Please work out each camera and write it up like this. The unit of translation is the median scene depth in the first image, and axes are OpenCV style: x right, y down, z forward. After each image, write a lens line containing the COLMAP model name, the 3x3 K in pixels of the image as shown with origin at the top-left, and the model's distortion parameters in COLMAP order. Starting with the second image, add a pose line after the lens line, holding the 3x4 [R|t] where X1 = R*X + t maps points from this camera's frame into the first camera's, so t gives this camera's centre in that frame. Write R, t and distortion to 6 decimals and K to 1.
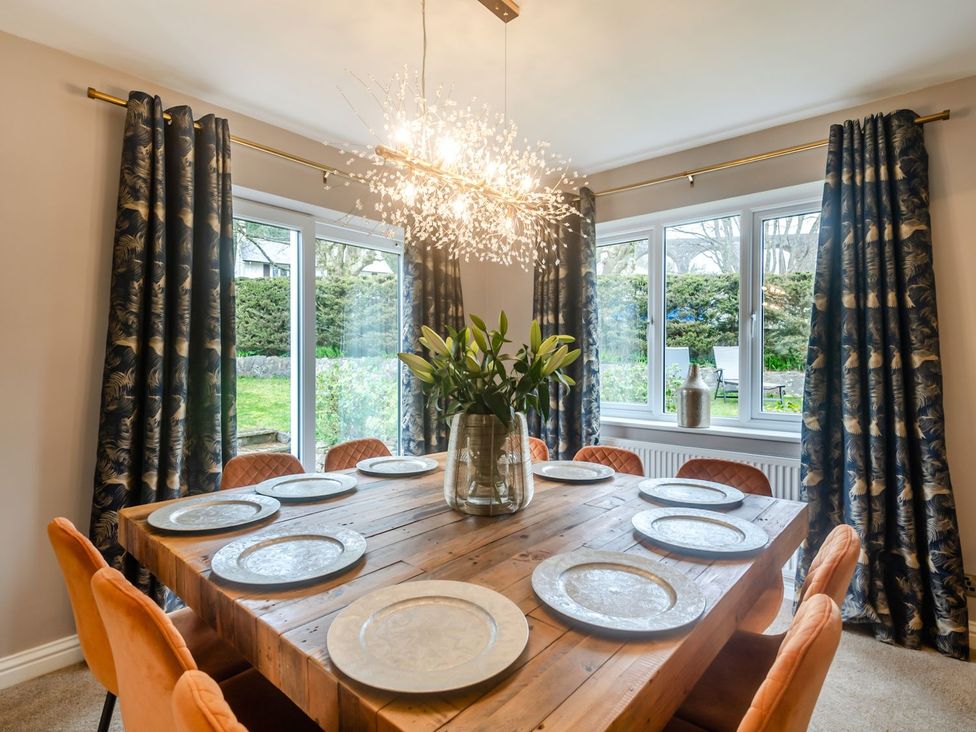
lens RADIAL K [[519.1, 0, 488.7], [0, 519.1, 360.7], [0, 0, 1]] dist [-0.000057, -0.000846]
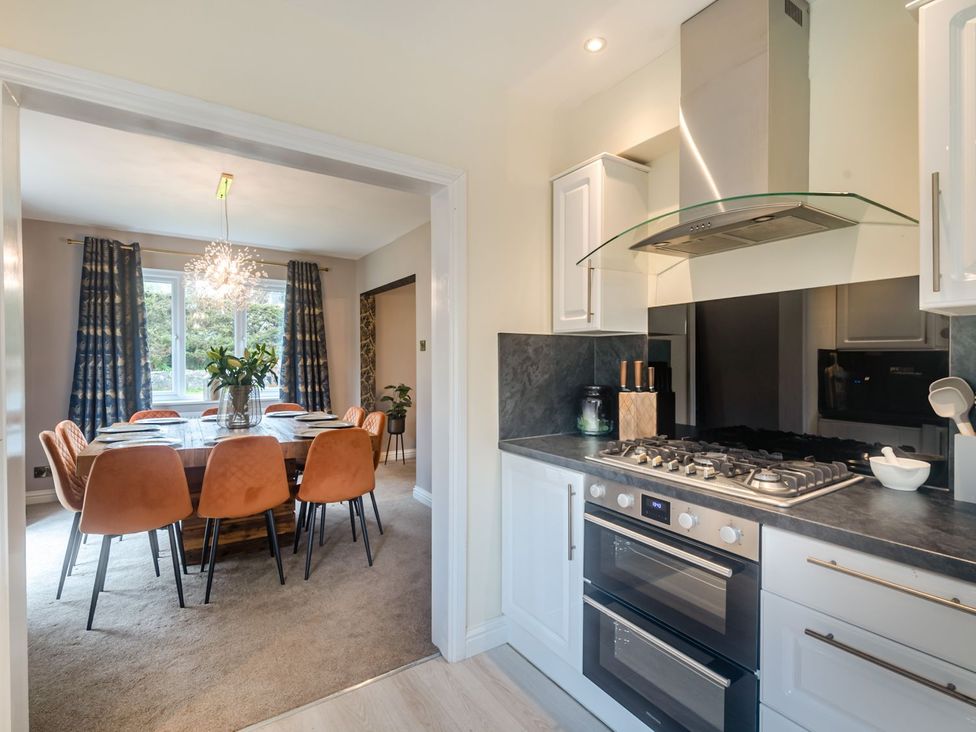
lens RADIAL K [[456.1, 0, 481.4], [0, 456.1, 366.2], [0, 0, 1]] dist [0.001242, -0.001579]
pose [[0.274887, -0.009859, 0.961426, -1.112492], [0.004247, 0.999950, 0.009040, 0.004195], [-0.961467, 0.001599, 0.274916, -0.390517]]
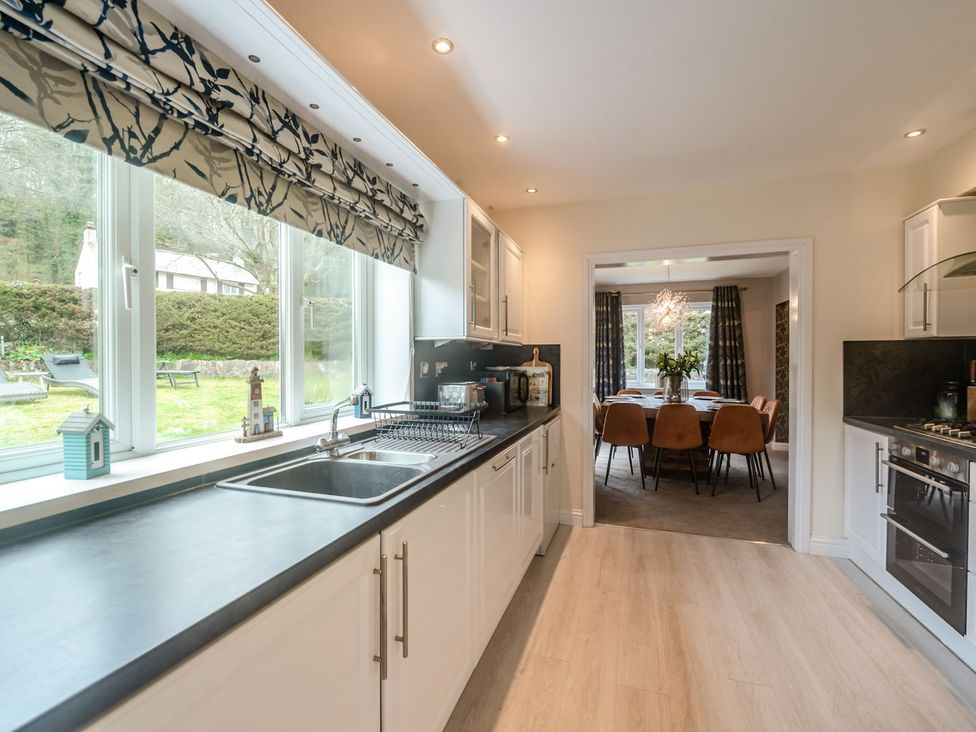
lens RADIAL K [[456.1, 0, 481.4], [0, 456.1, 366.2], [0, 0, 1]] dist [0.001242, -0.001579]
pose [[0.927889, -0.002743, 0.372846, -1.733817], [0.001502, 0.999992, 0.003619, 0.012493], [-0.372853, -0.002798, 0.927886, -1.060433]]
